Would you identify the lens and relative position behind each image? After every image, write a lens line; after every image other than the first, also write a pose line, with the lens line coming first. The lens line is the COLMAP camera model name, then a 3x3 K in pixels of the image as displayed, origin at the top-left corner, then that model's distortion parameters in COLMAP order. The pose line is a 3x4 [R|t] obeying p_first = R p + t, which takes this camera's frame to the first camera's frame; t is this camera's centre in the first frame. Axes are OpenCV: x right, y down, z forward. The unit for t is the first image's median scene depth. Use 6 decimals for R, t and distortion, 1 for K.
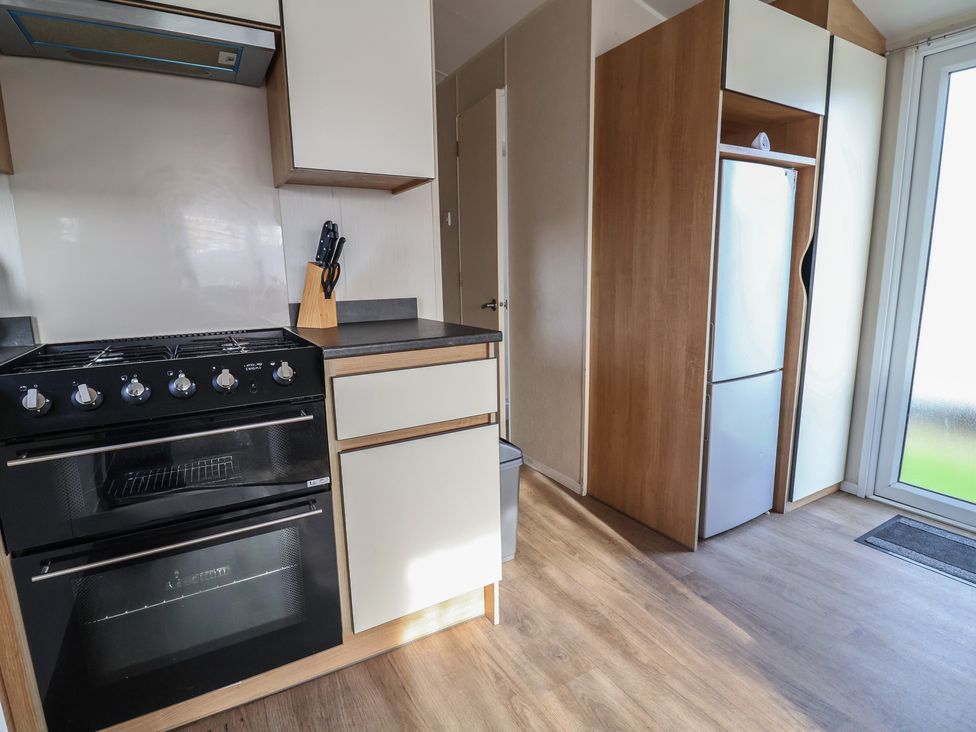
lens RADIAL K [[511.1, 0, 486.1], [0, 511.1, 369.5], [0, 0, 1]] dist [-0.001918, -0.000811]
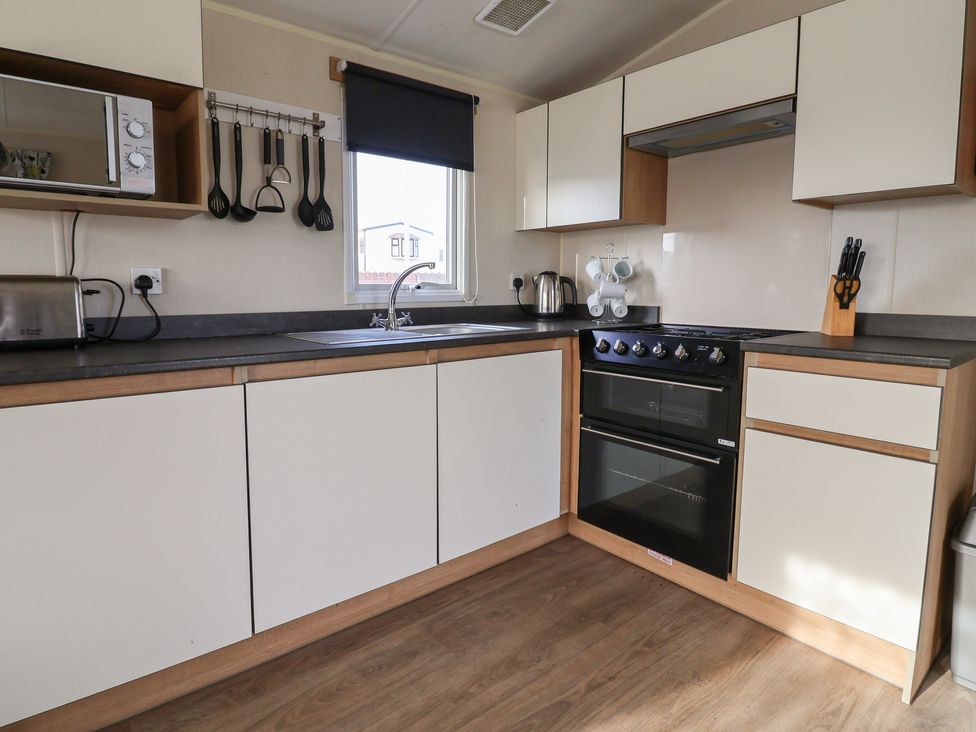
lens RADIAL K [[559.2, 0, 488.0], [0, 559.2, 366.0], [0, 0, 1]] dist [-0.000136, -0.000370]
pose [[0.204424, 0.162389, -0.965319, 0.821546], [-0.191015, 0.973804, 0.123366, -0.030113], [0.960065, 0.159171, 0.230087, 0.045195]]
